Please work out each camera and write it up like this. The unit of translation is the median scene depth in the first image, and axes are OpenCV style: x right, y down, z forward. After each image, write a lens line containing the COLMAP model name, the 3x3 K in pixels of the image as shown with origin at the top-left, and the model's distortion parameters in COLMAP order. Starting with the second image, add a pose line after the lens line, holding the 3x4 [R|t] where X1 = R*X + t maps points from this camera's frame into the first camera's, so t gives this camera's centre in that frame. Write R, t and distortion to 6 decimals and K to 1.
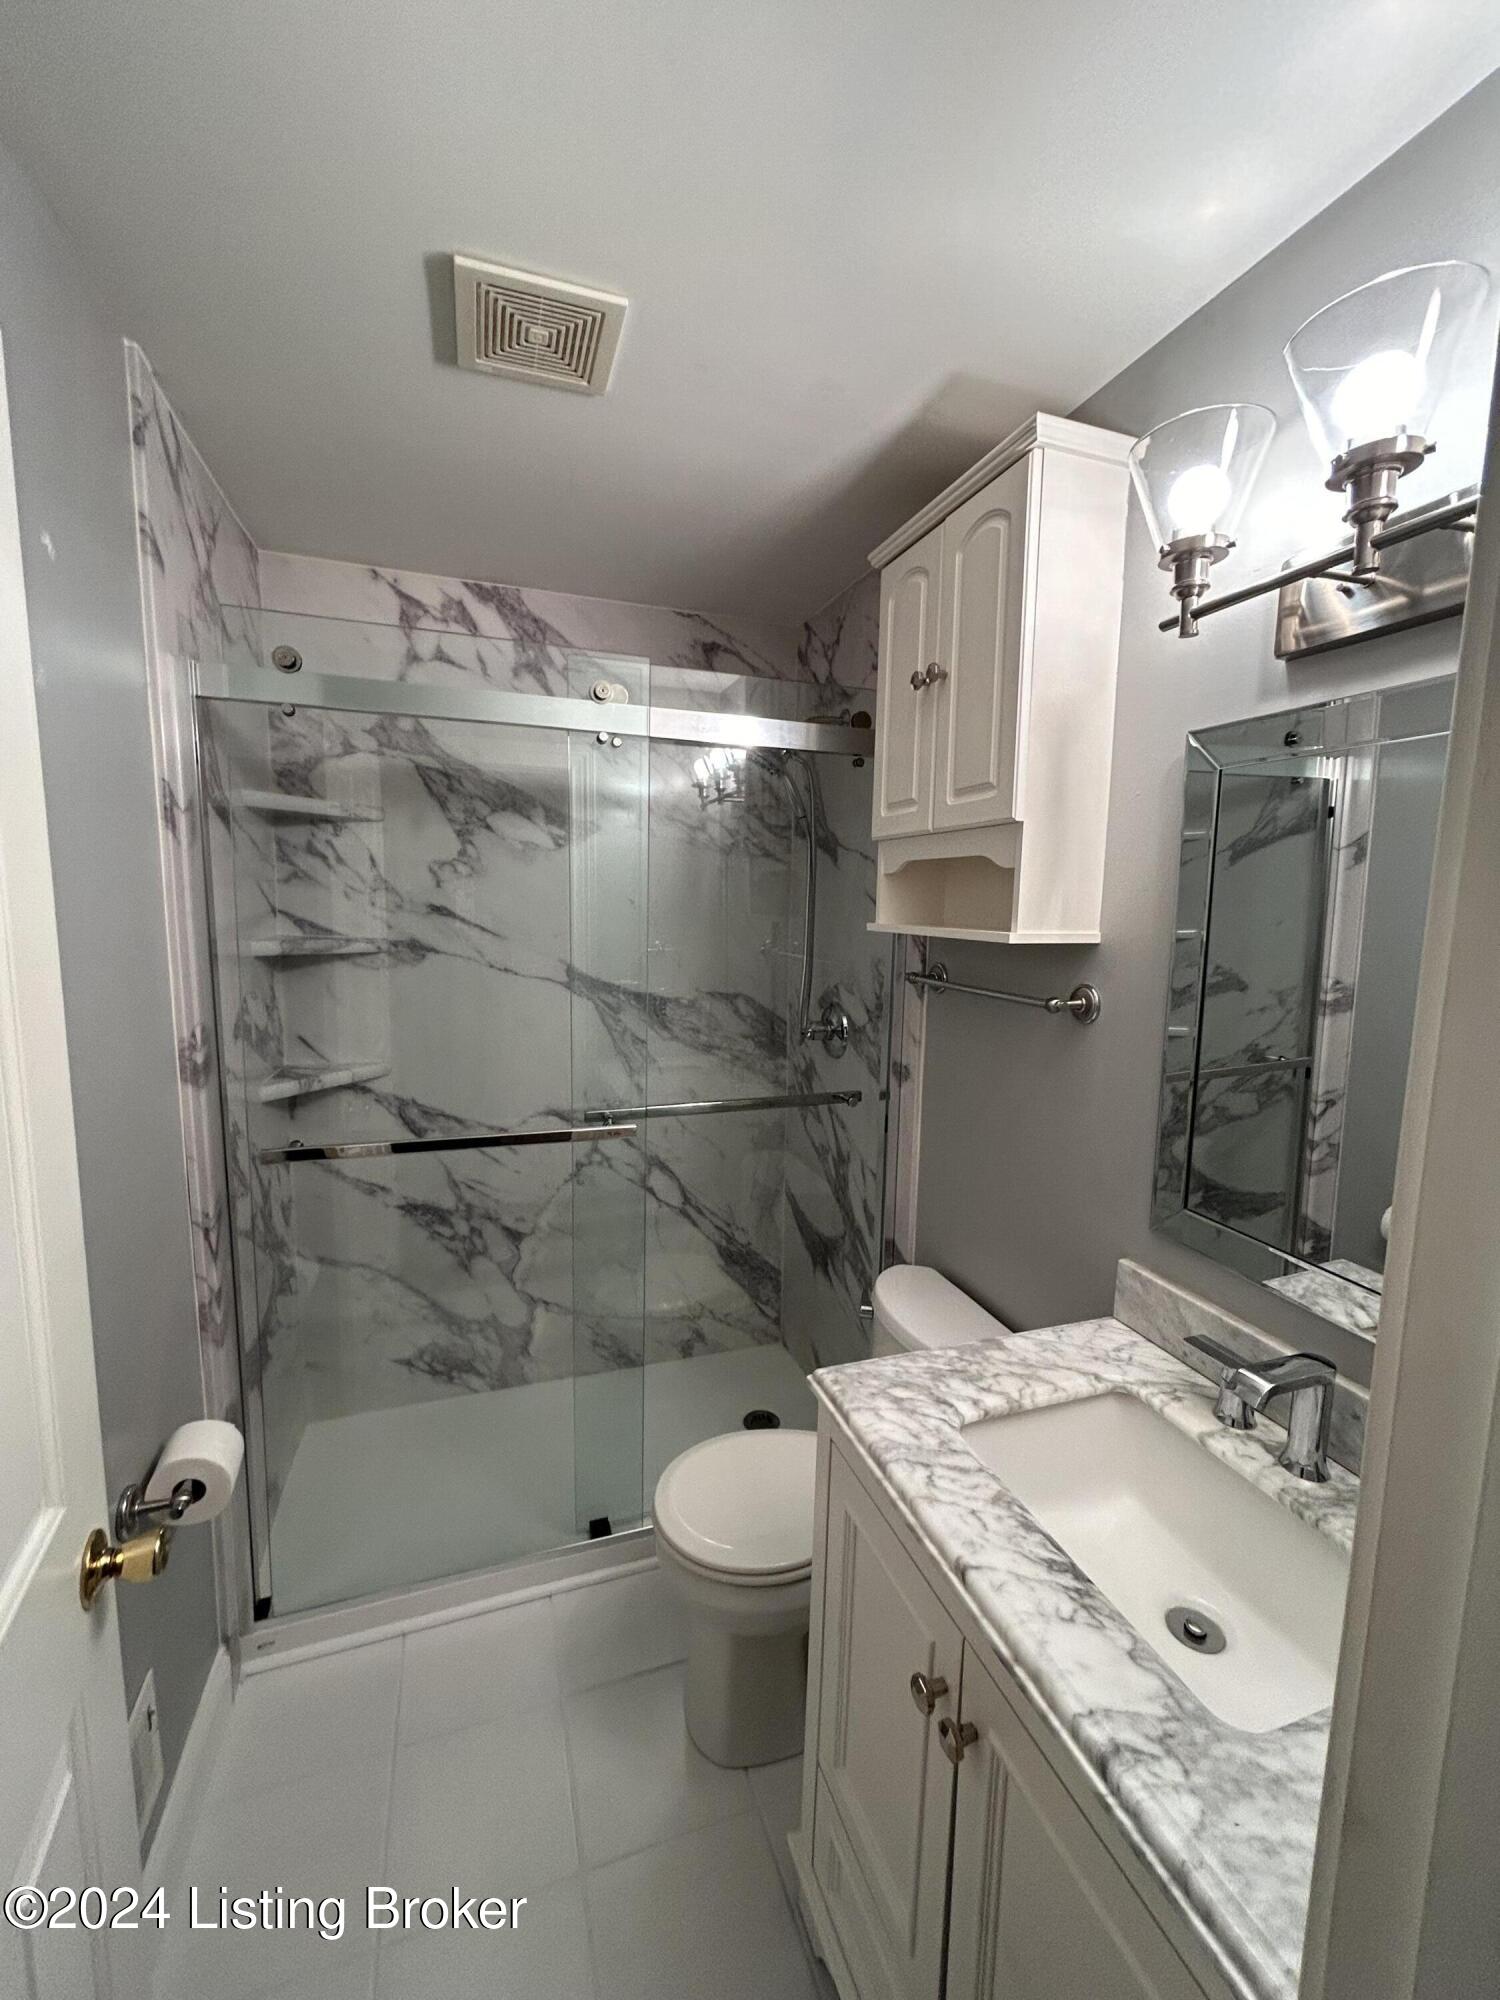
lens RADIAL K [[811.2, 0, 750.5], [0, 811.2, 1001.0], [0, 0, 1]] dist [0.003365, 0.000724]
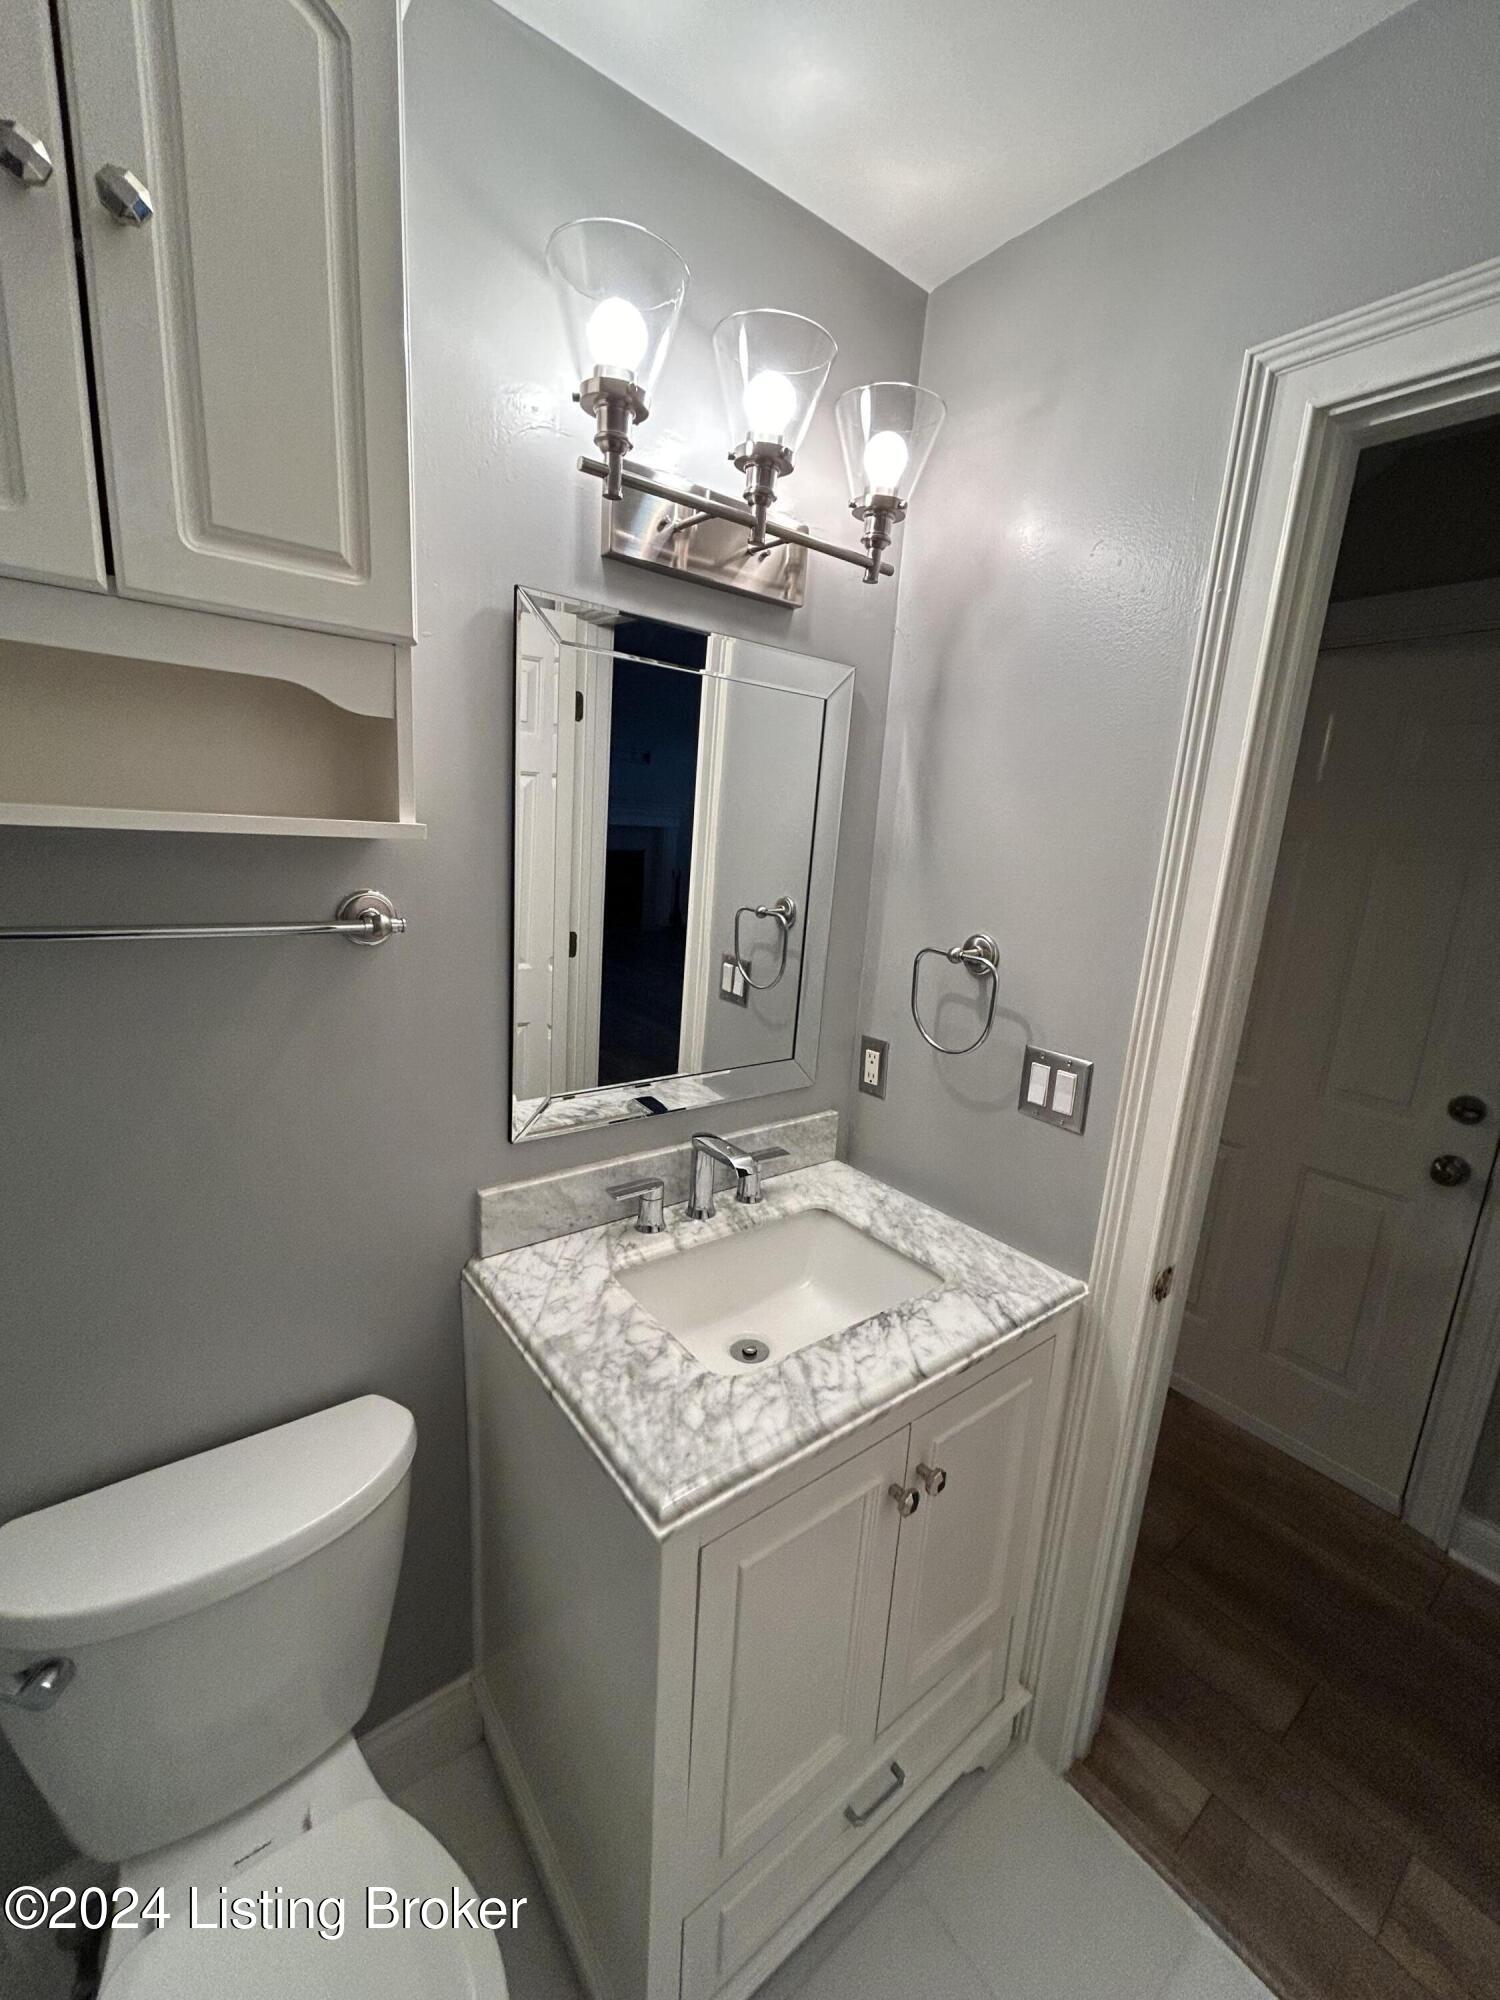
lens RADIAL K [[811.2, 0, 751.6], [0, 811.2, 993.4], [0, 0, 1]] dist [0.003365, 0.000724]
pose [[-0.312724, -0.223473, 0.923181, -0.510763], [0.062633, 0.964962, 0.254804, -0.126128], [-0.947777, 0.137505, -0.287770, 1.202019]]
